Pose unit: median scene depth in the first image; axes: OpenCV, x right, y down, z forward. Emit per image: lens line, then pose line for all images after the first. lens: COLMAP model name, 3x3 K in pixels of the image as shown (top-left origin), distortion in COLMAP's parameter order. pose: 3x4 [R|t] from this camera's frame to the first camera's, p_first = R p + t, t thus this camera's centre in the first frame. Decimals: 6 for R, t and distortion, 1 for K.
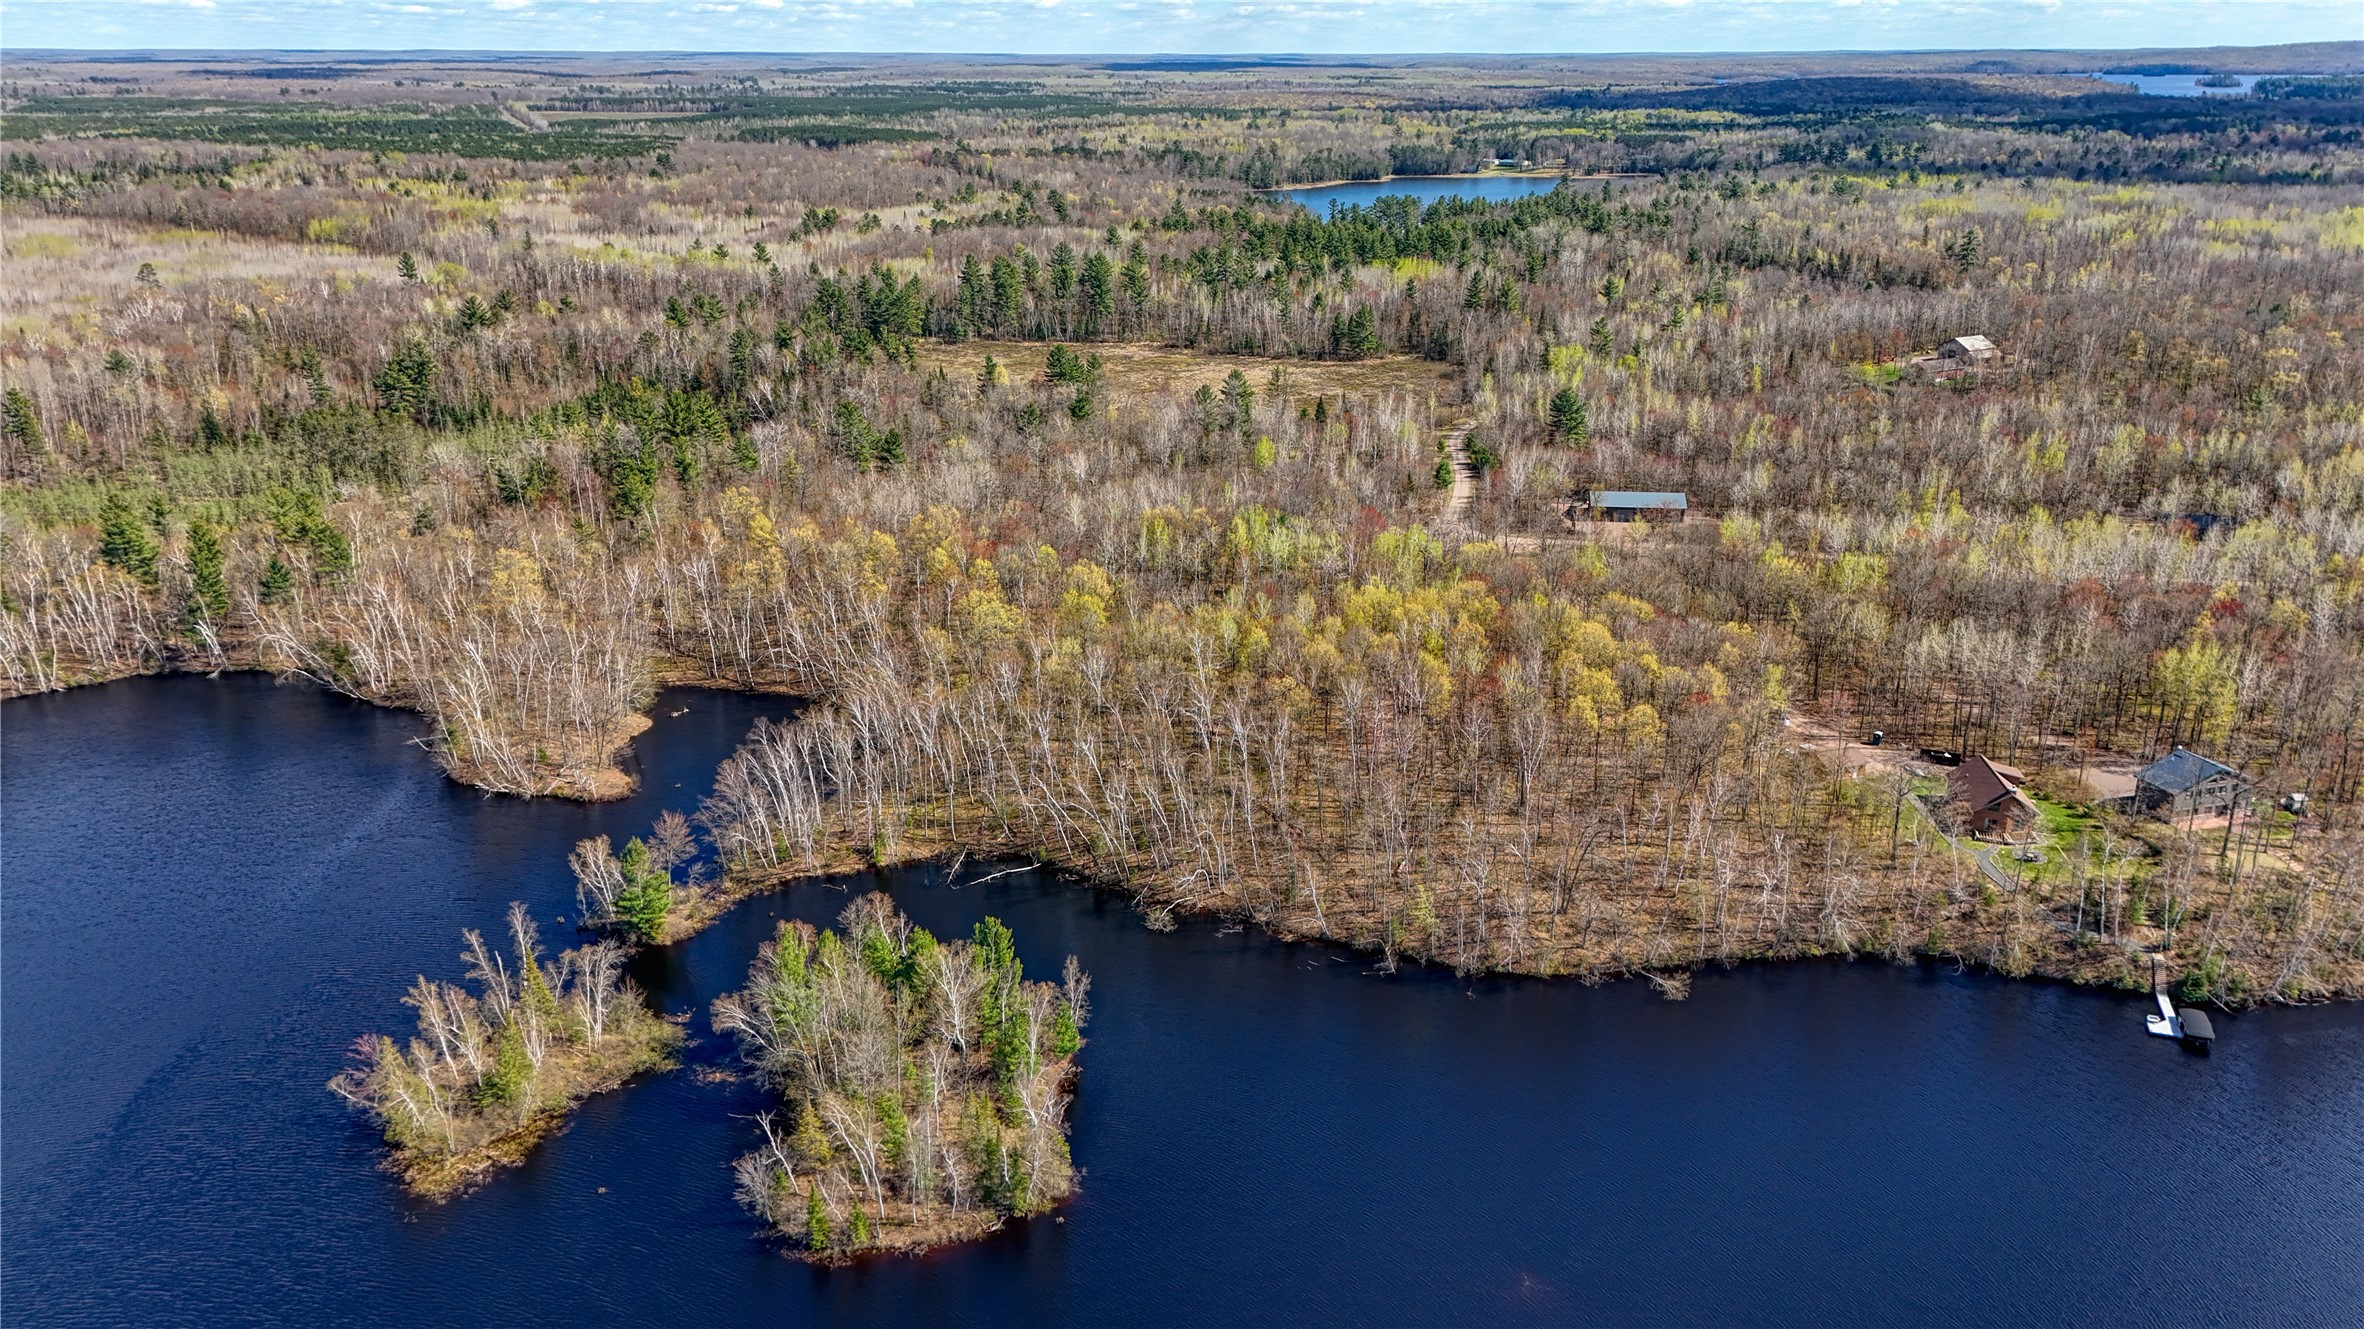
lens RADIAL K [[1710.9, 0, 1182.4], [0, 1710.9, 682.9], [0, 0, 1]] dist [0.070485, -0.061356]
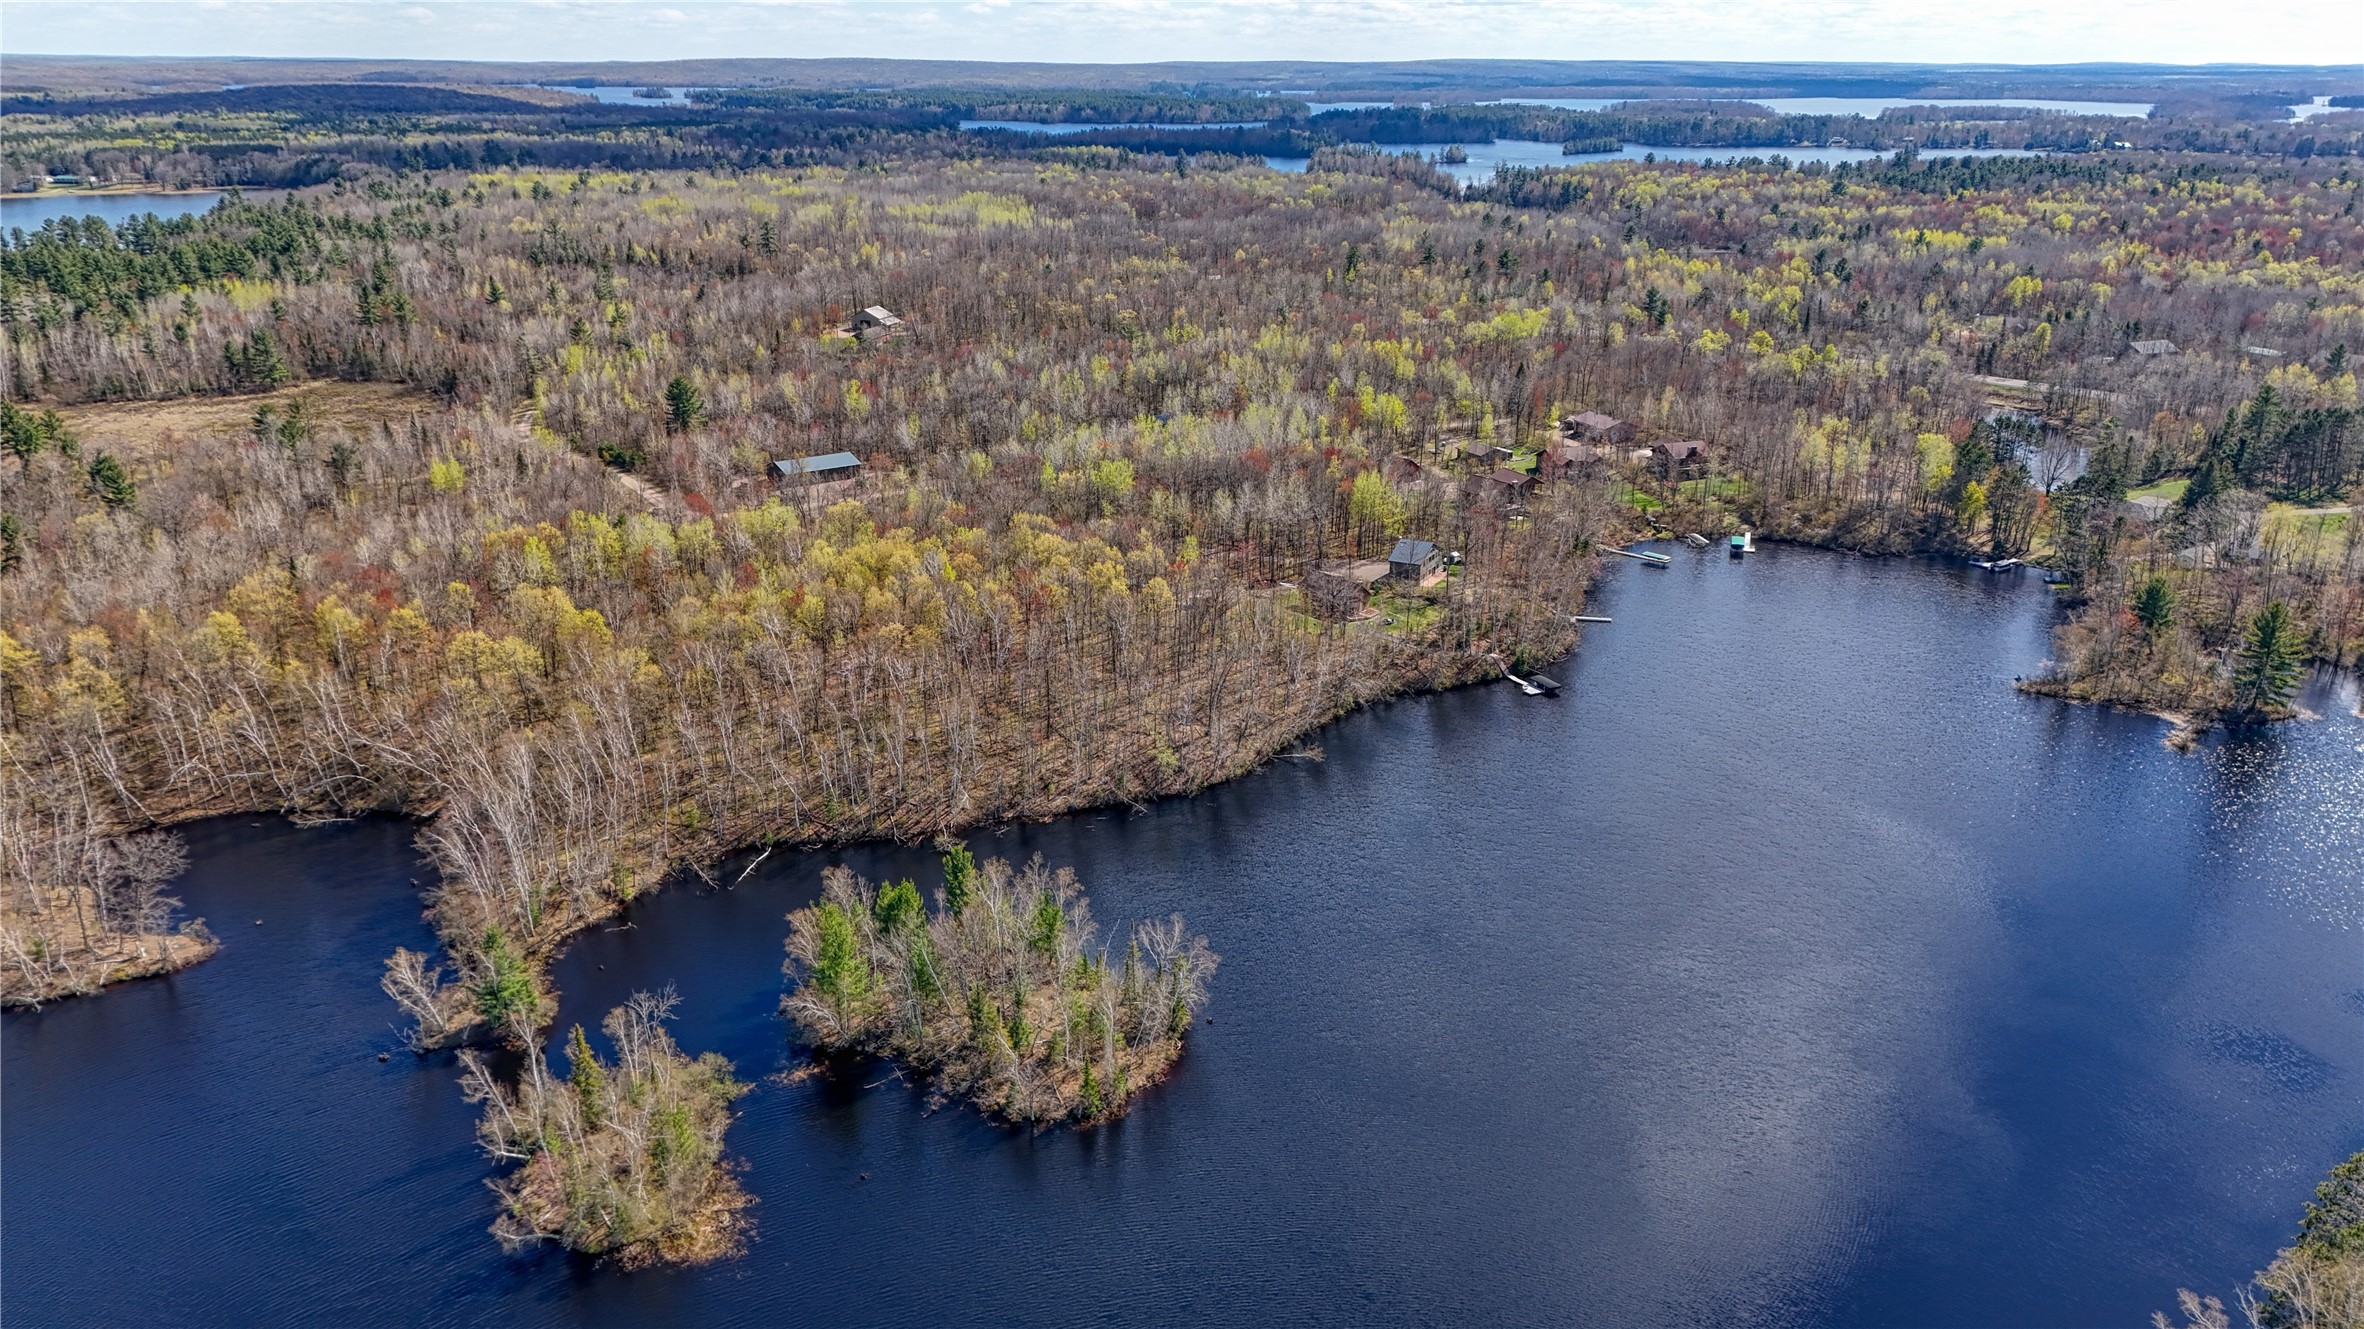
lens RADIAL K [[1710.9, 0, 1182.4], [0, 1710.9, 682.9], [0, 0, 1]] dist [0.070485, -0.061356]
pose [[0.687581, -0.239555, 0.685453, -0.581277], [0.242588, 0.965555, 0.094105, -0.025323], [-0.684385, 0.101577, 0.722010, 0.077051]]
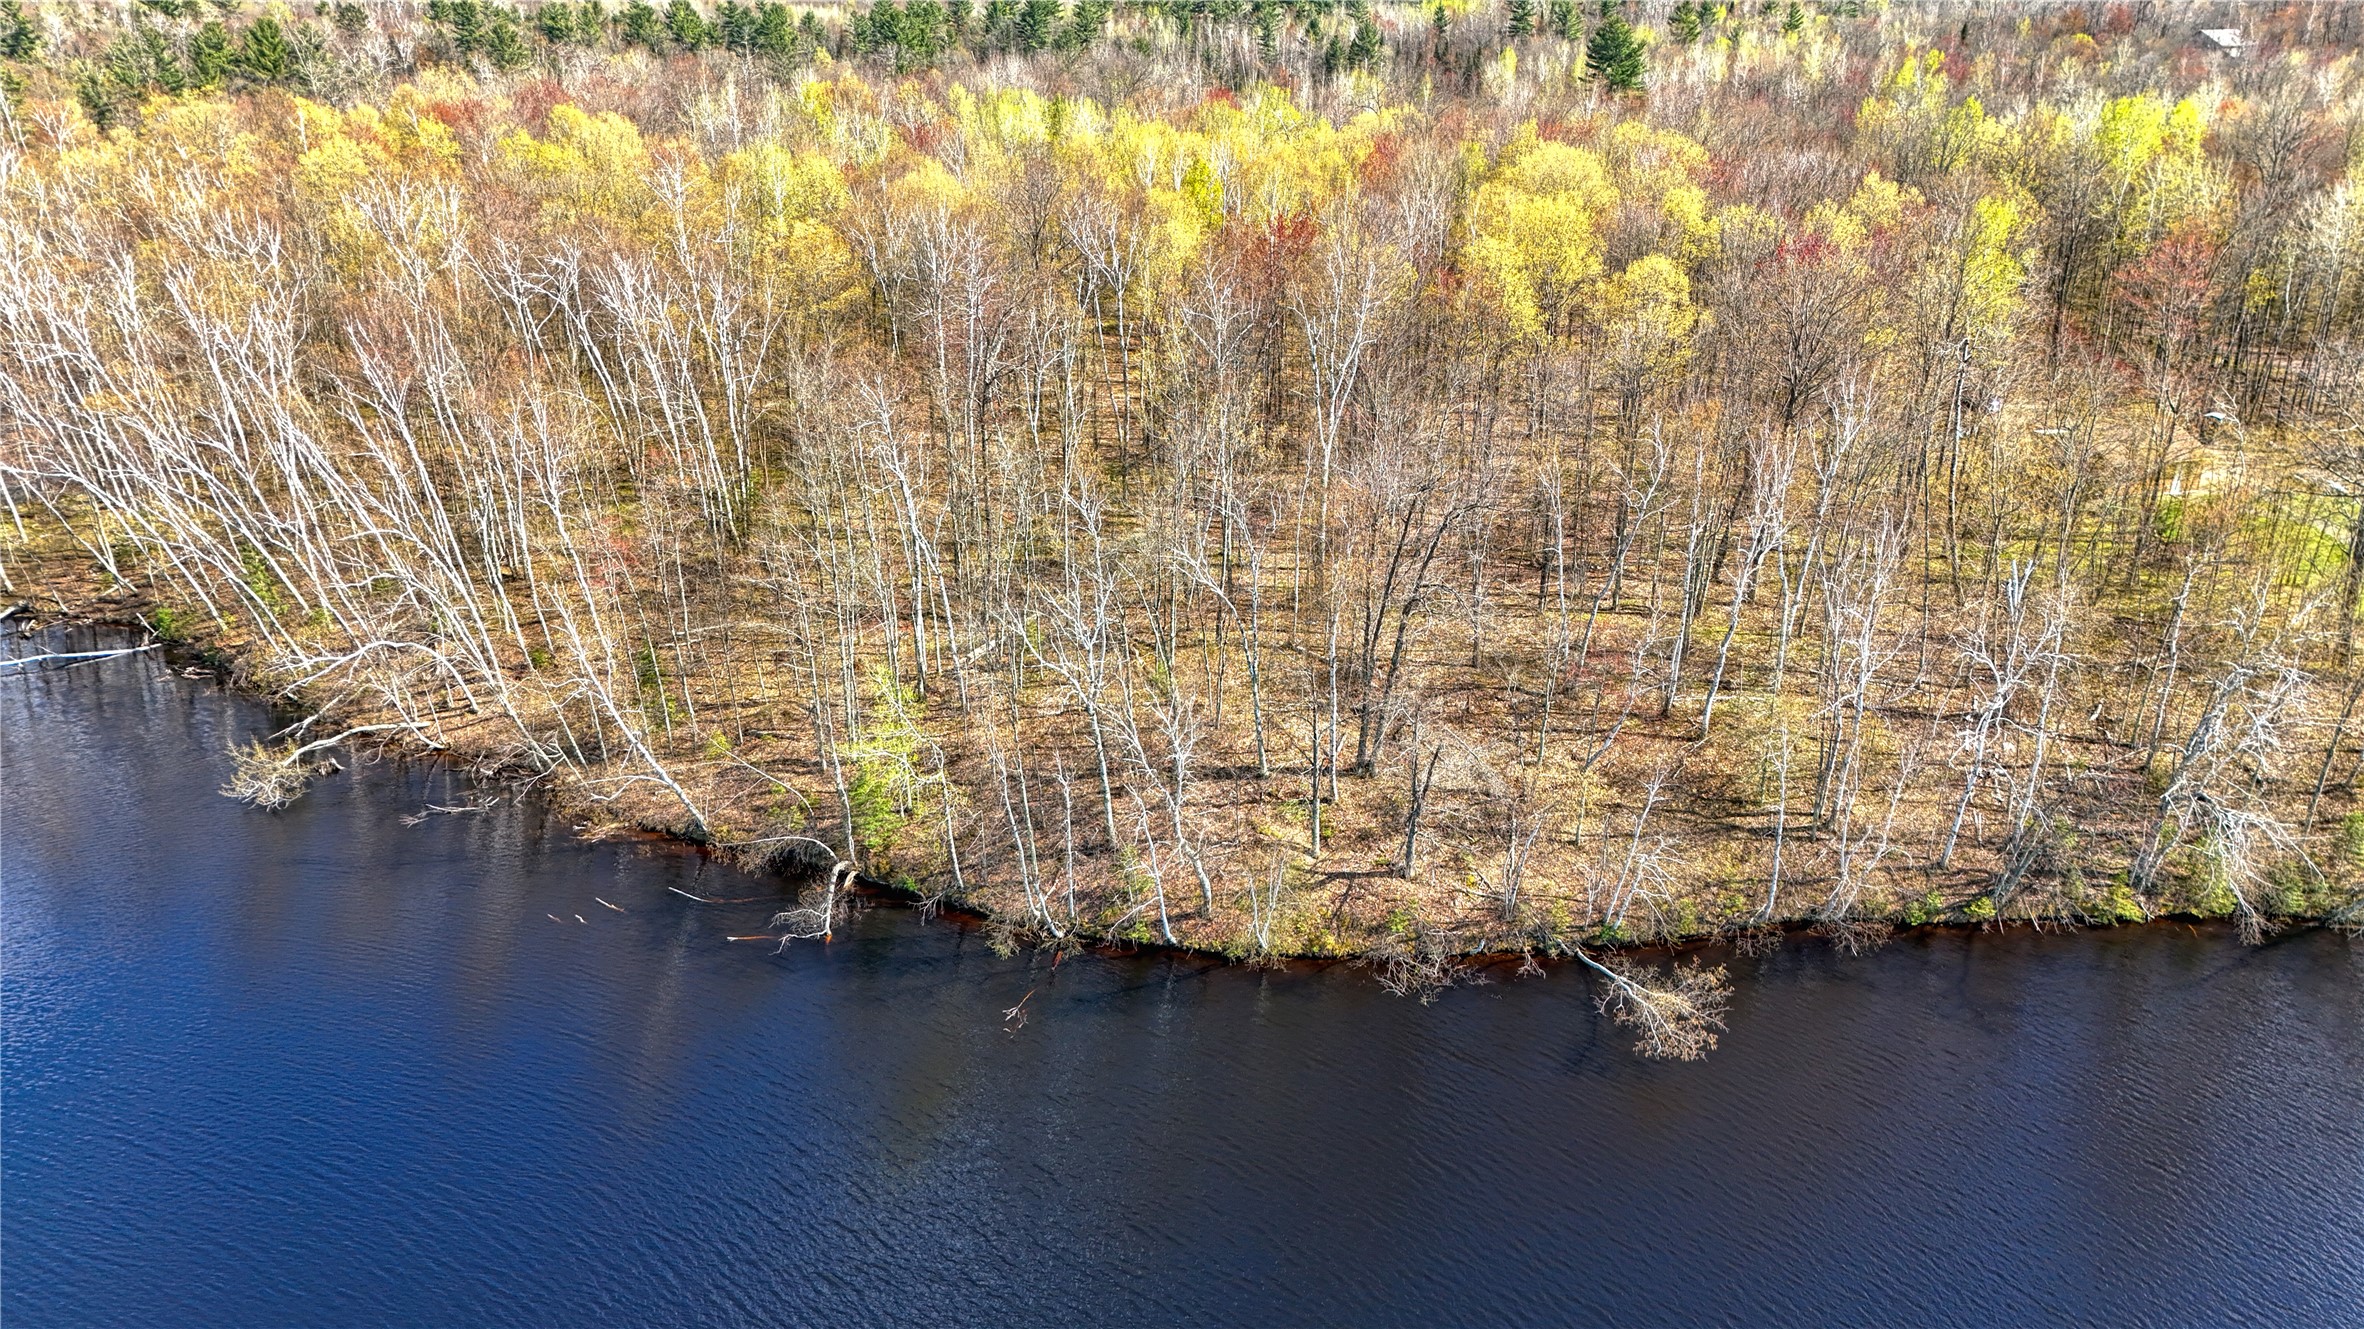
lens RADIAL K [[1710.9, 0, 1182.4], [0, 1710.9, 682.9], [0, 0, 1]] dist [0.070485, -0.061356]
pose [[0.998309, 0.023091, -0.053354, 0.179542], [-0.020742, 0.998809, 0.044169, 0.089889], [0.054310, -0.042987, 0.997598, 0.583174]]
